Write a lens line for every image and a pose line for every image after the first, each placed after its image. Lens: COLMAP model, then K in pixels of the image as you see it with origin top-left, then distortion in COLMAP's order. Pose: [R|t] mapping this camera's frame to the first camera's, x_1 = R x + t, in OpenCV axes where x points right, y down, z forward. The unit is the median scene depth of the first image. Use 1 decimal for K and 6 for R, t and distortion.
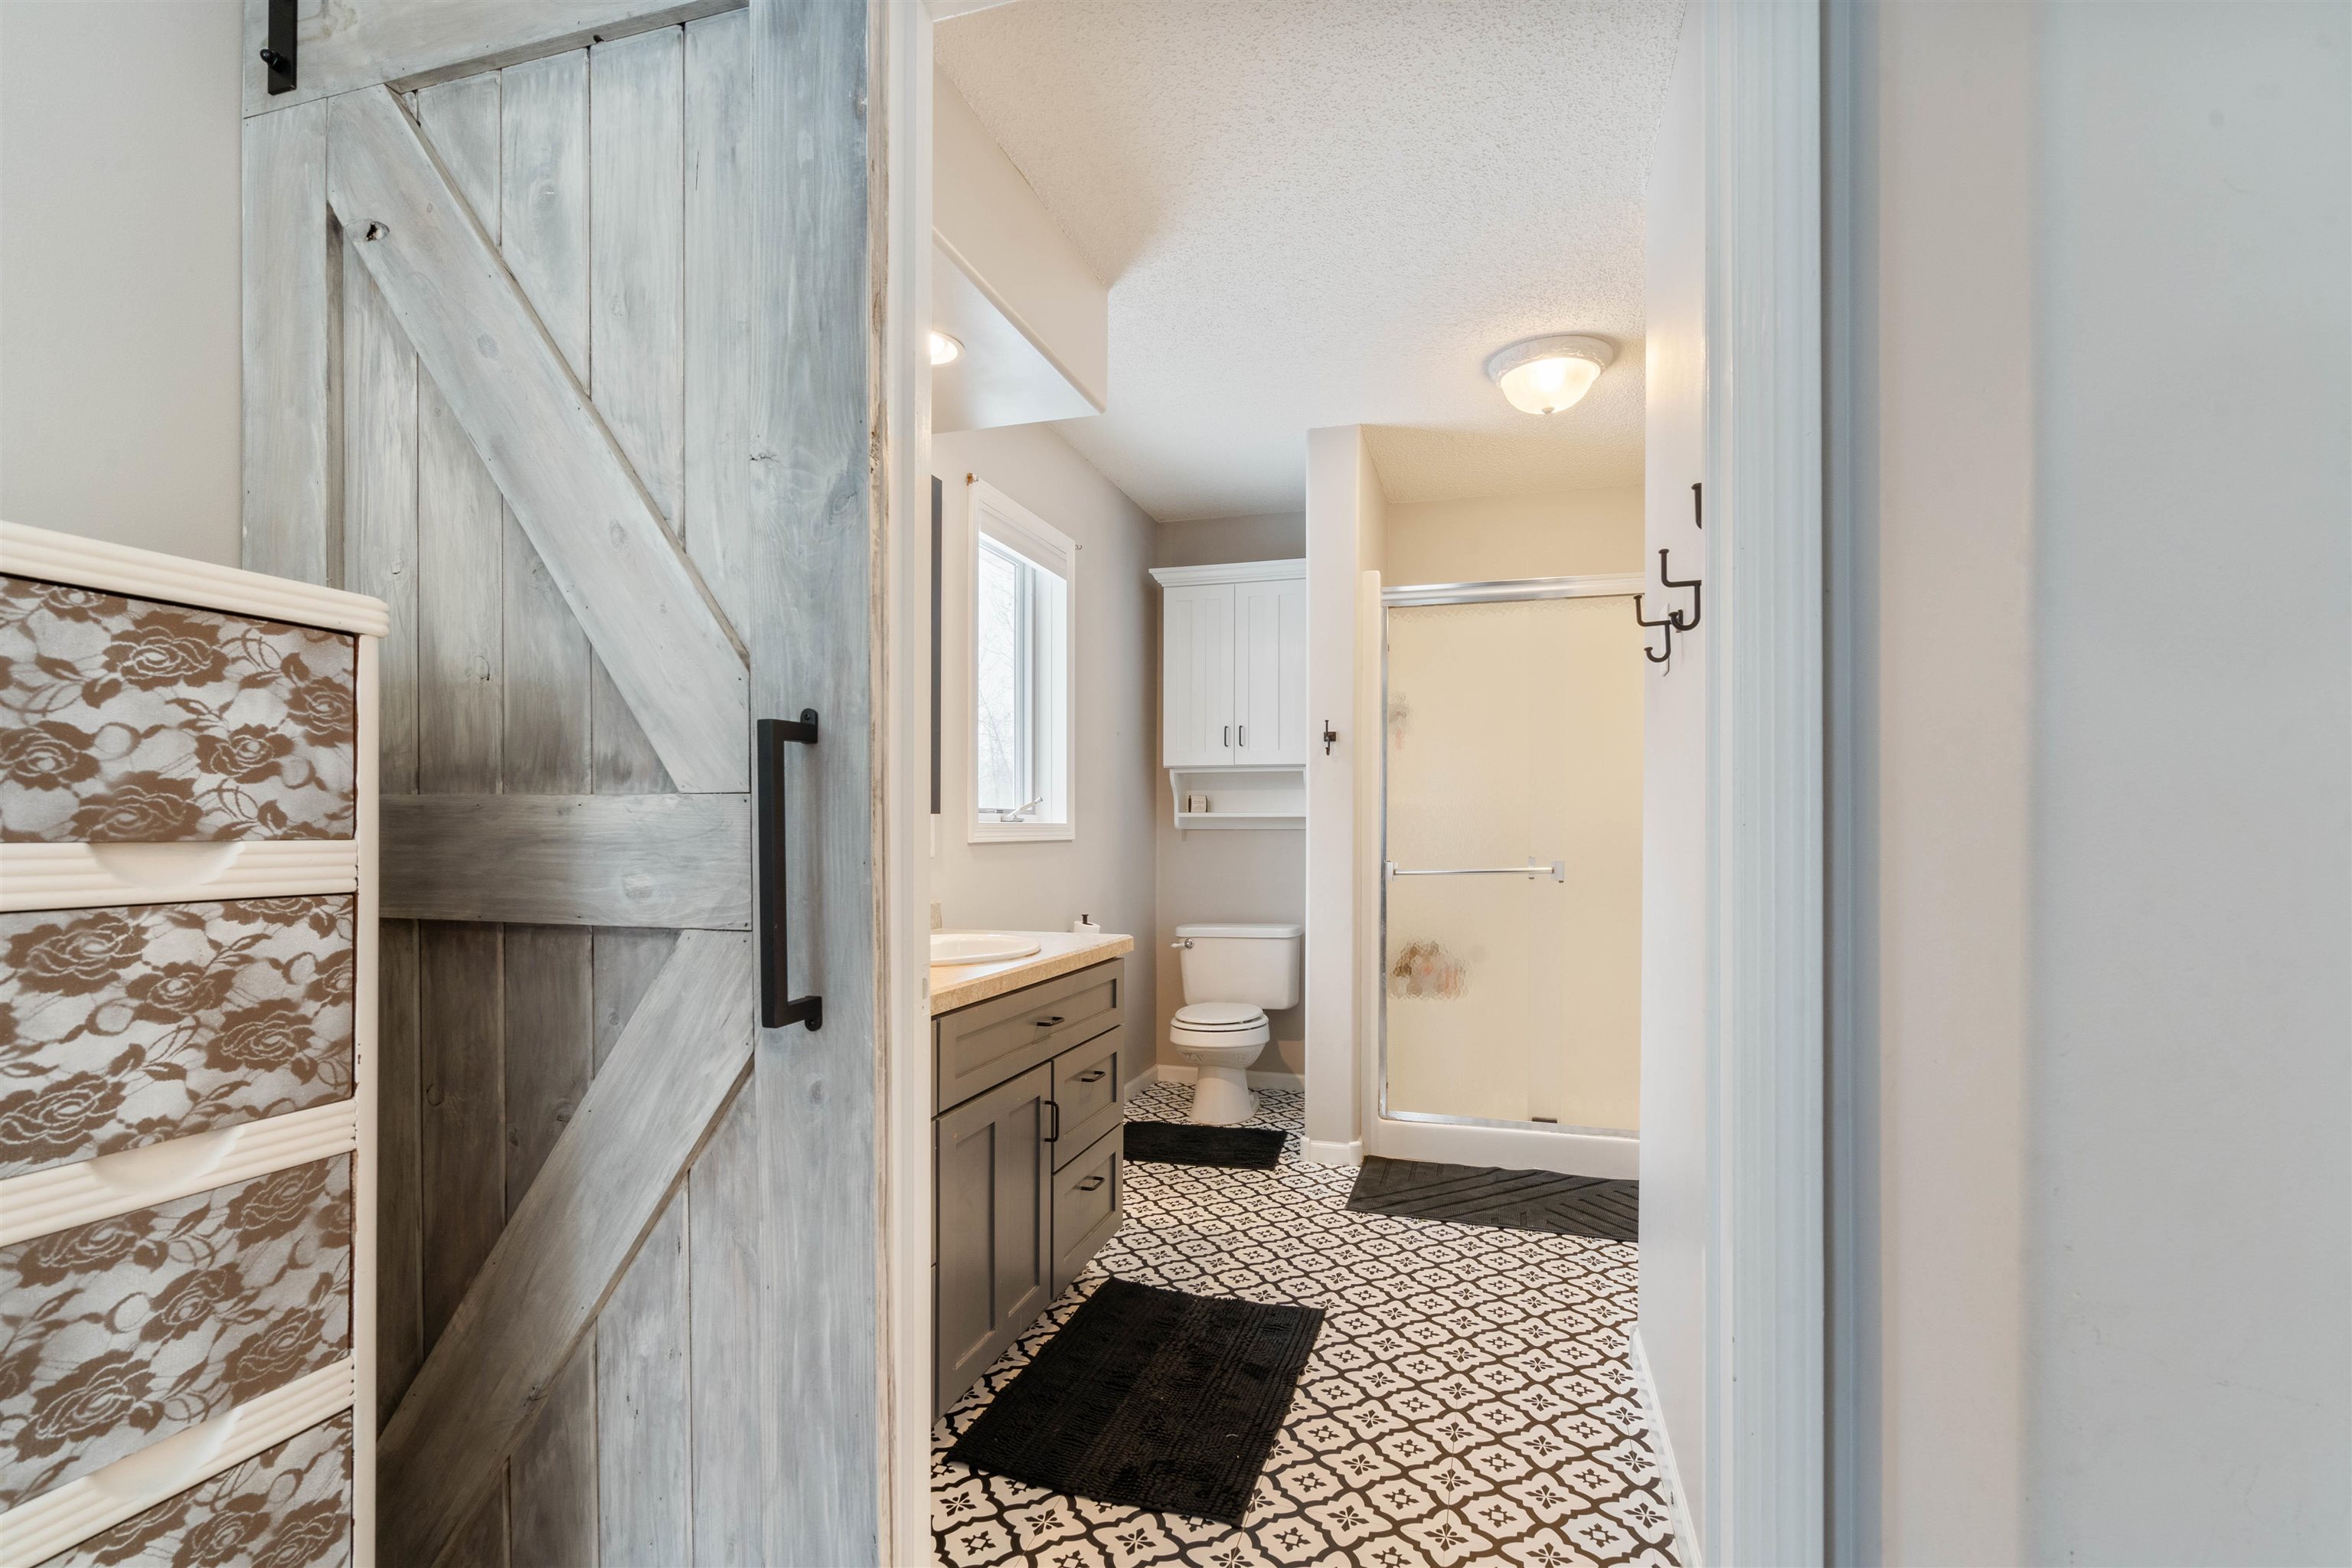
lens RADIAL K [[1068.3, 0, 1171.8], [0, 1068.3, 824.7], [0, 0, 1]] dist [-0.002681, 0.001219]
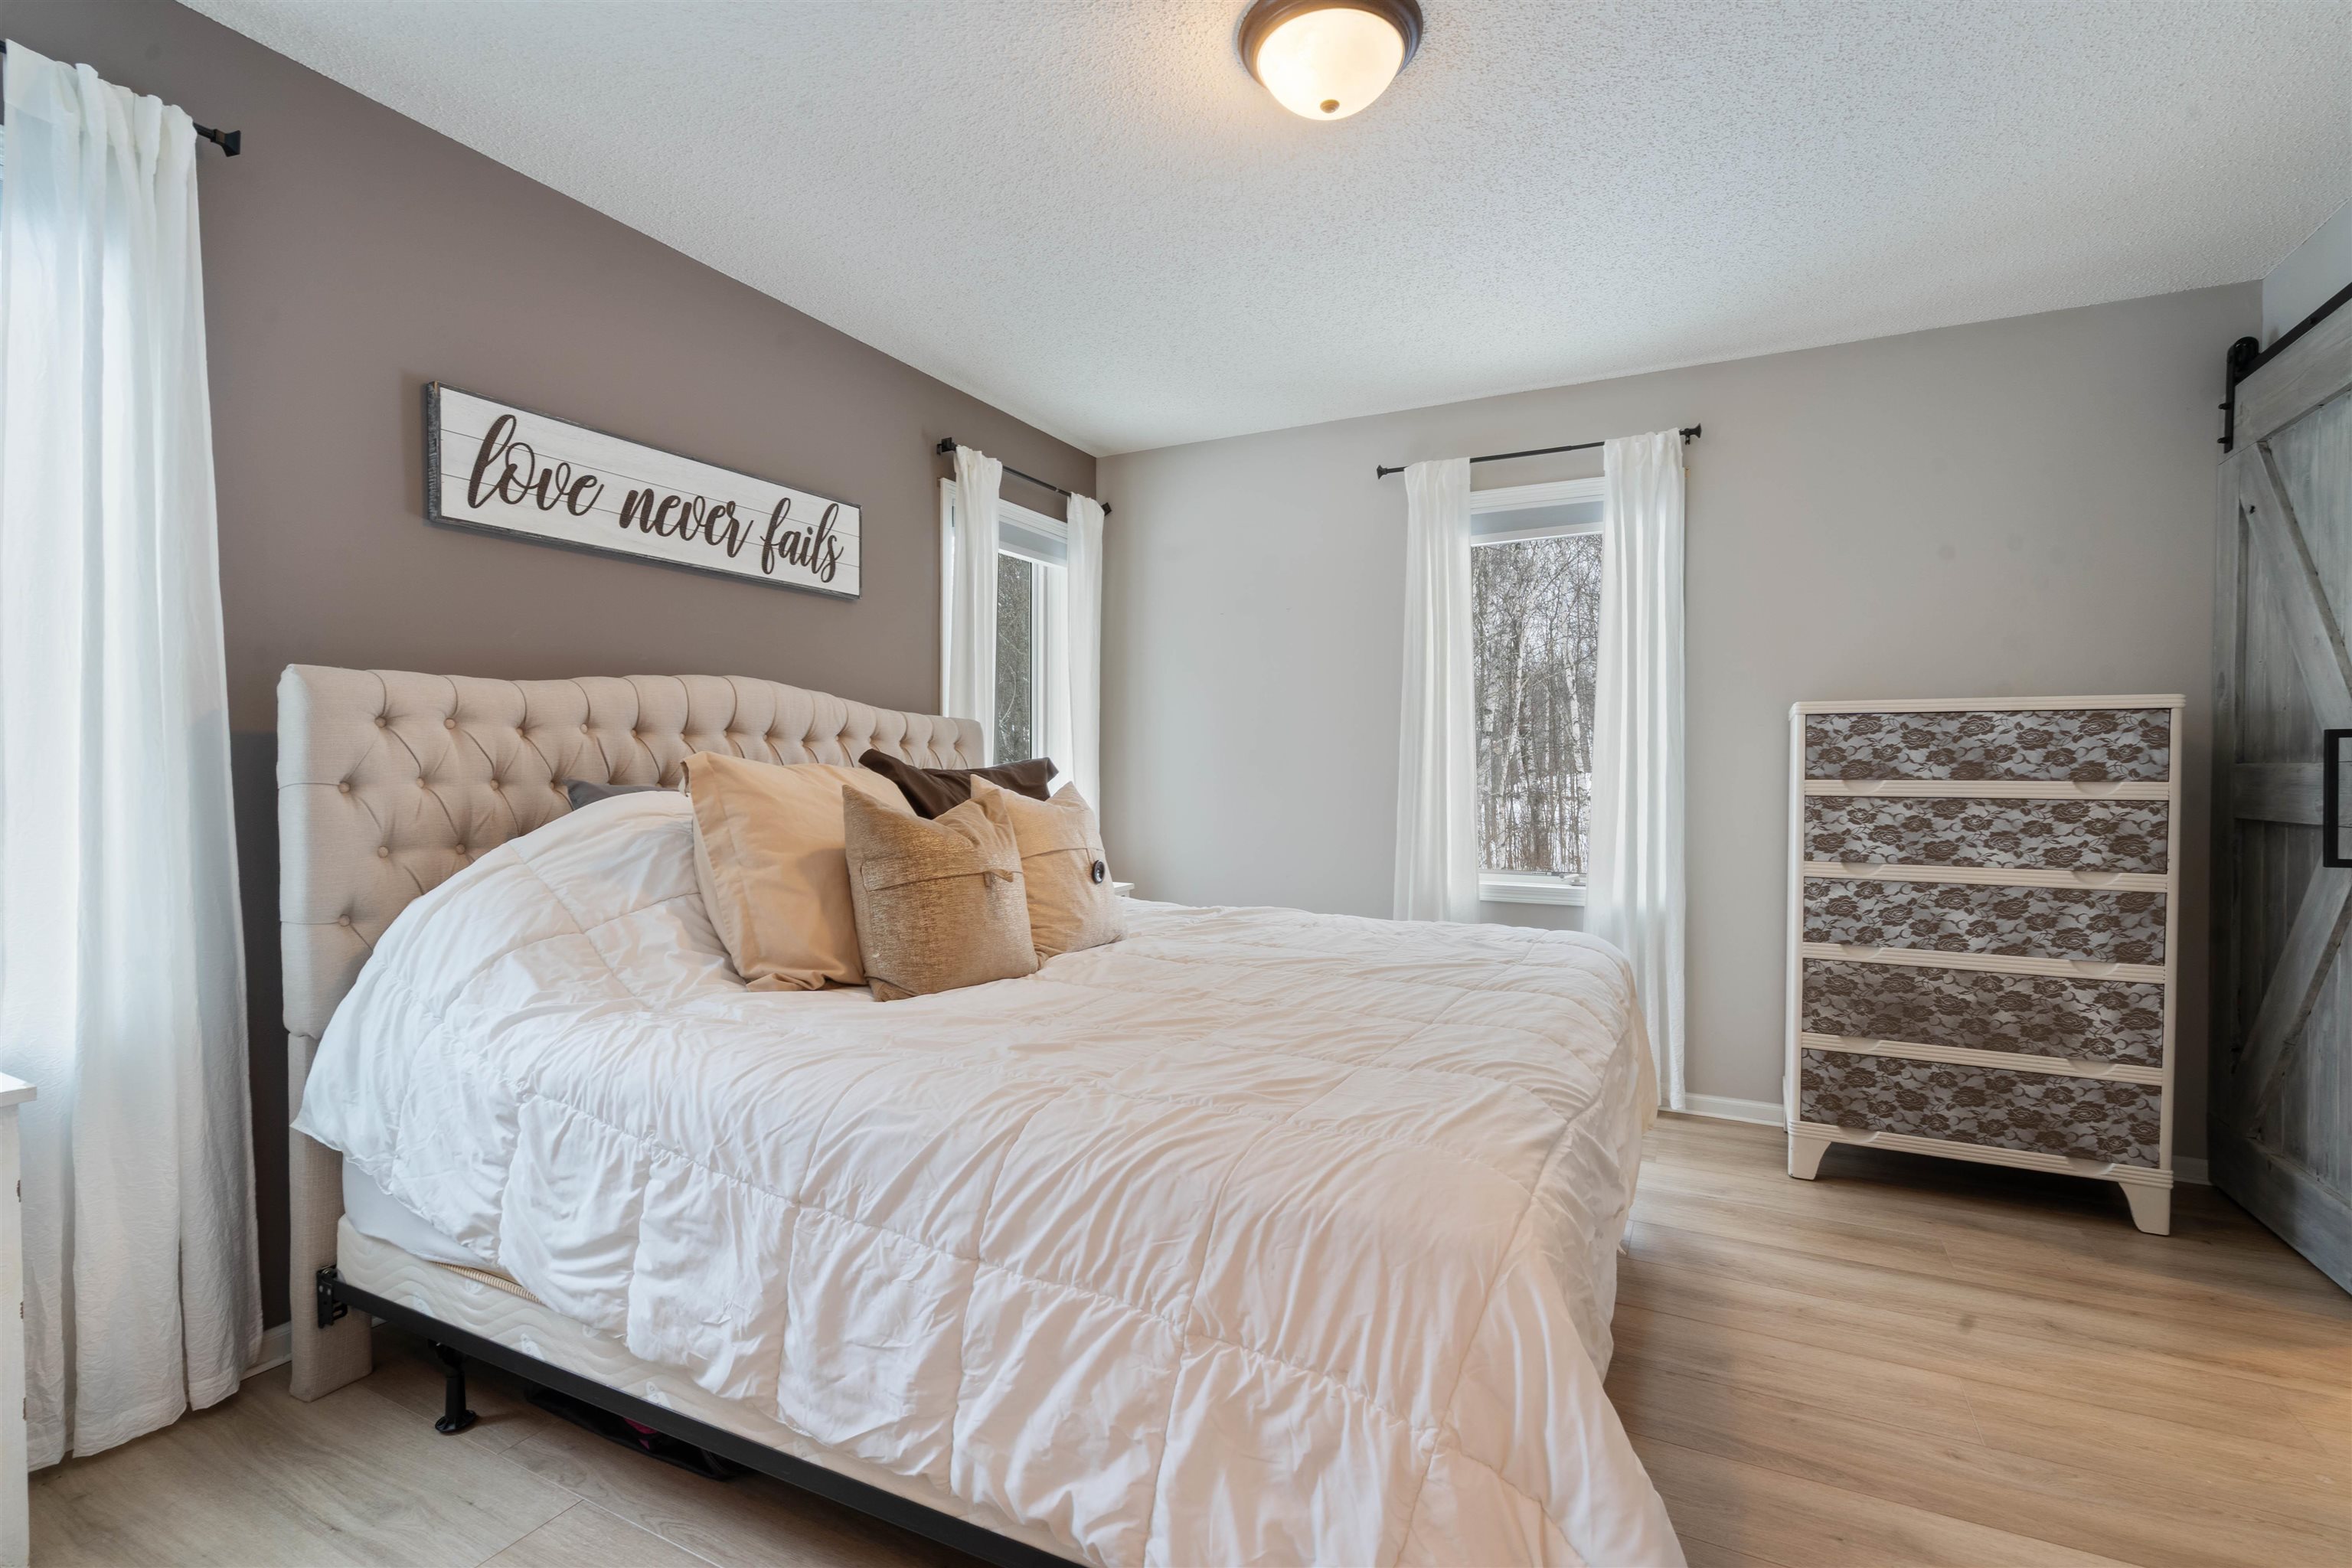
lens RADIAL K [[1068.3, 0, 1175.5], [0, 1068.3, 798.9], [0, 0, 1]] dist [-0.002681, 0.001219]
pose [[-0.187221, 0.020170, -0.982111, 2.025366], [-0.004180, 0.999764, 0.021329, 0.008025], [0.982309, 0.008098, -0.187093, -0.848208]]
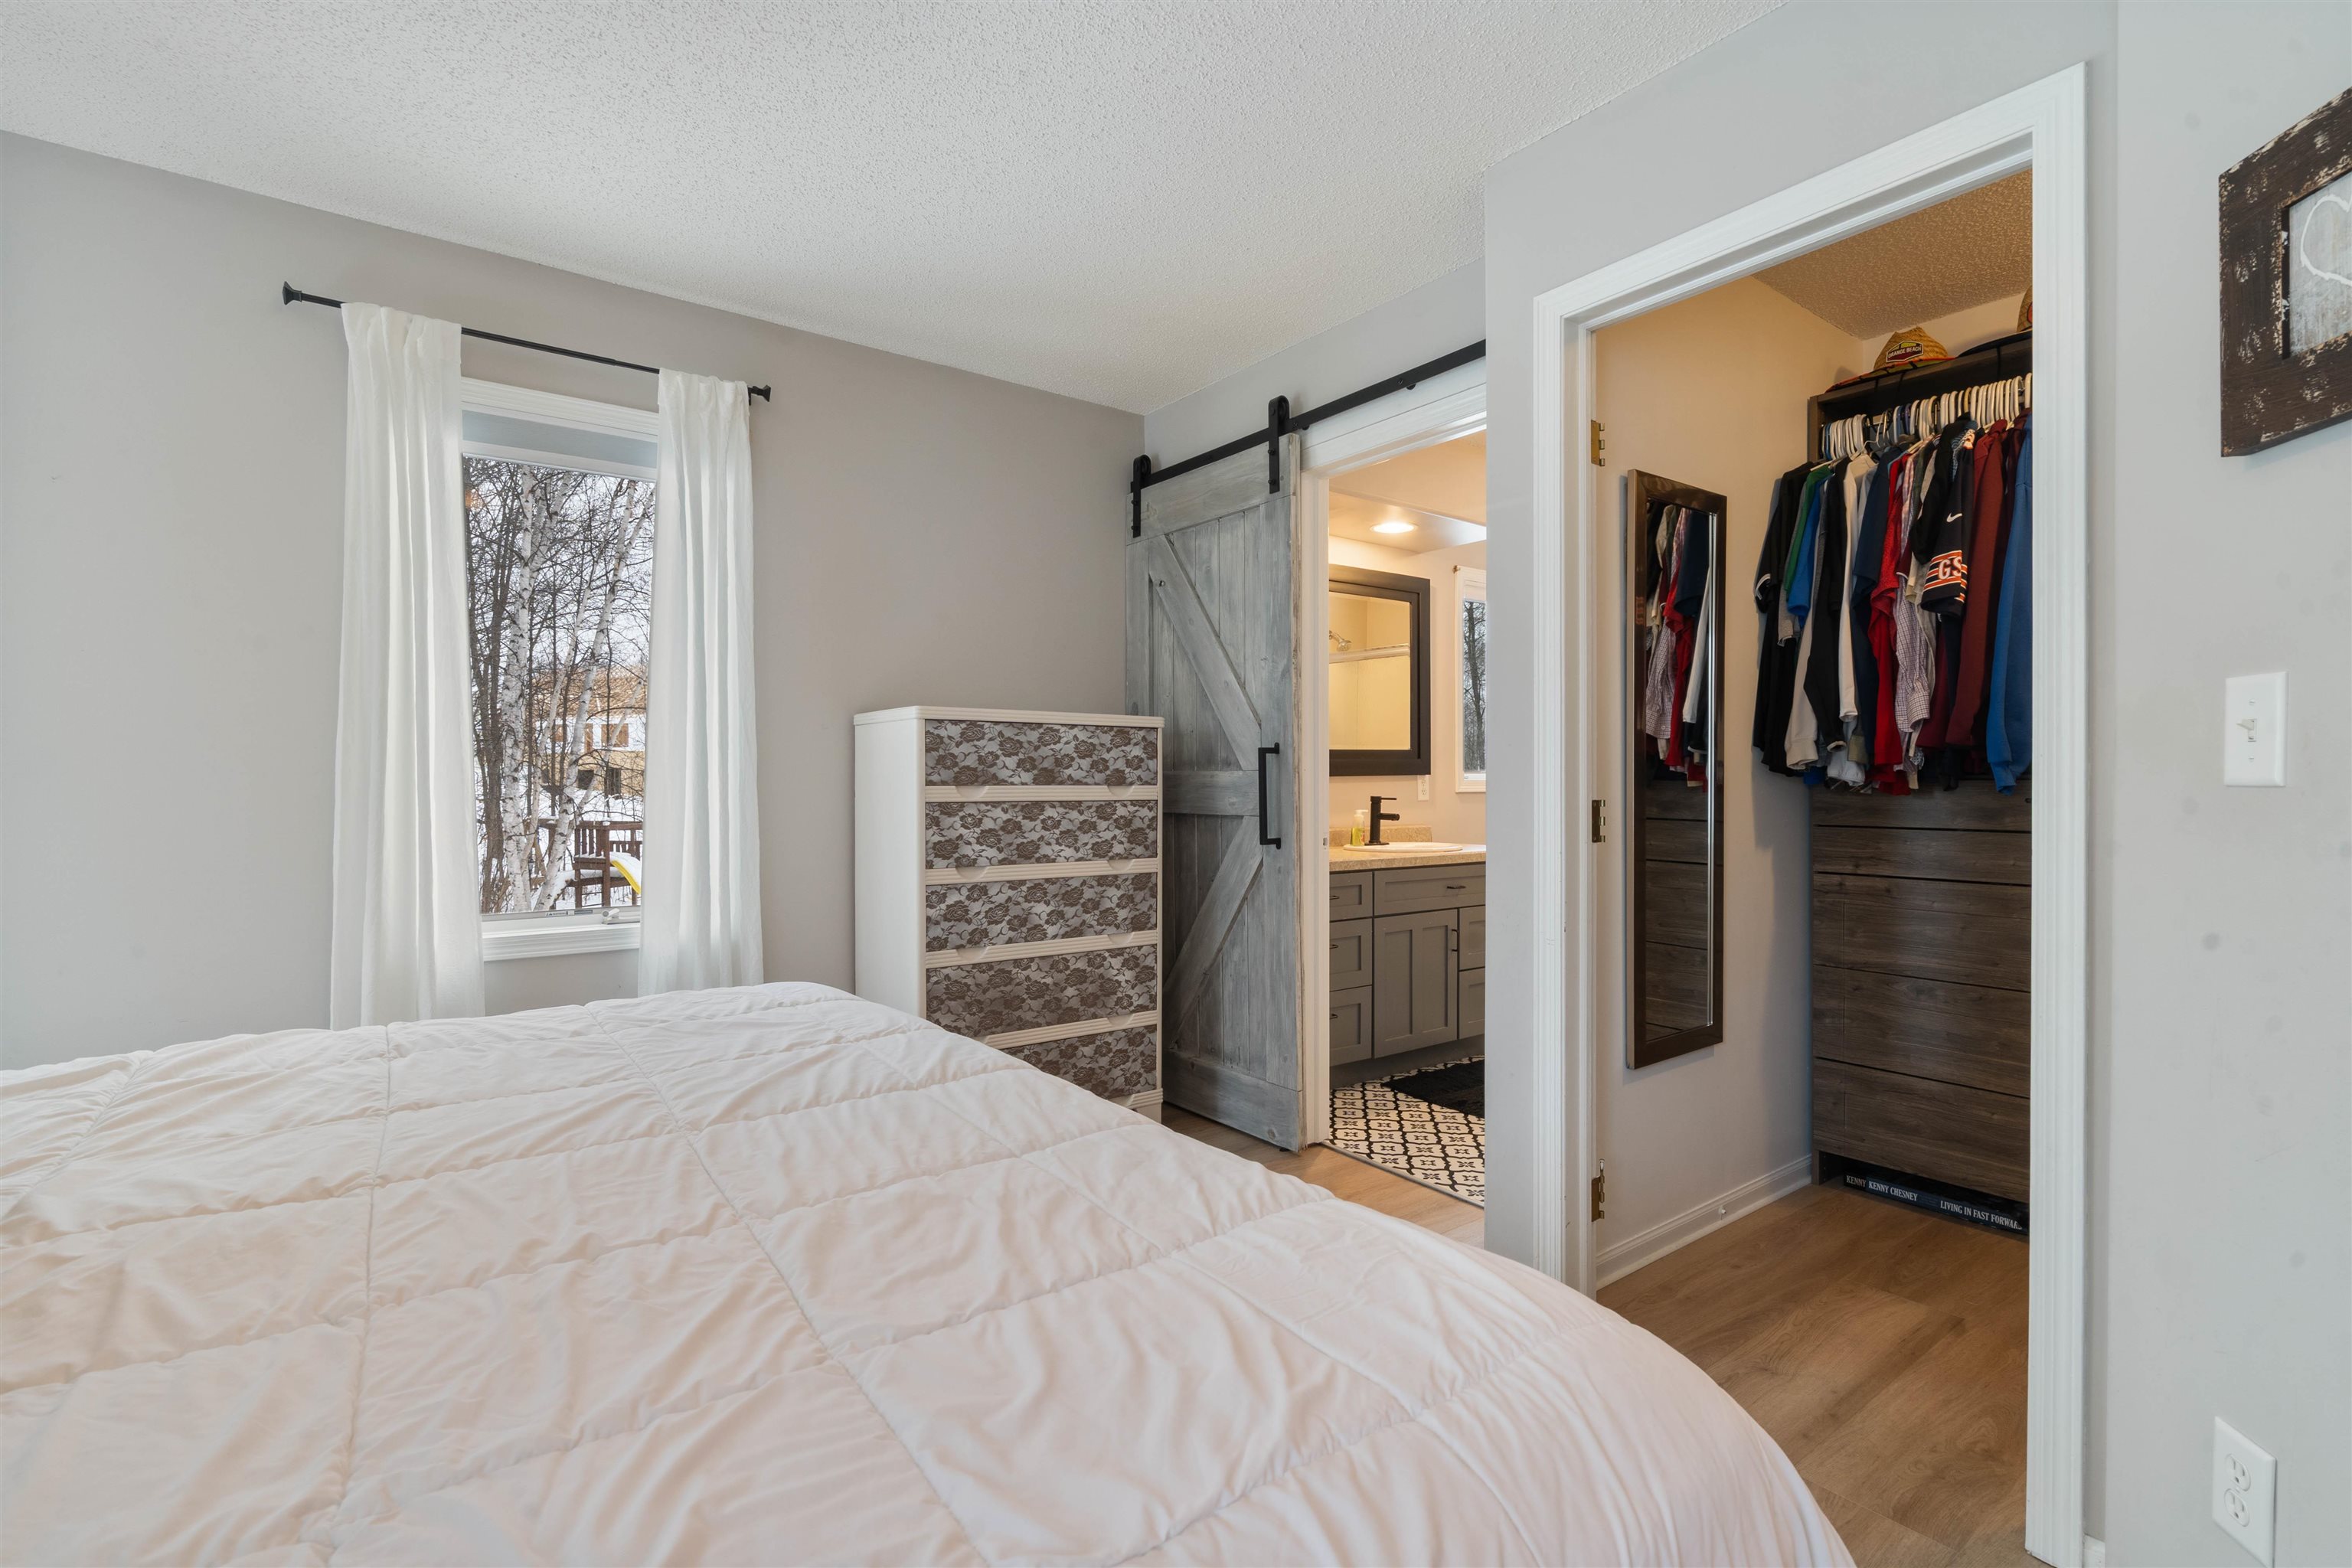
lens RADIAL K [[1068.3, 0, 1163.8], [0, 1068.3, 786.7], [0, 0, 1]] dist [-0.002681, 0.001219]
pose [[0.799207, 0.000411, -0.601055, 1.156288], [0.002445, 0.999989, 0.003934, 0.003455], [0.601050, -0.004614, 0.799198, -1.521507]]
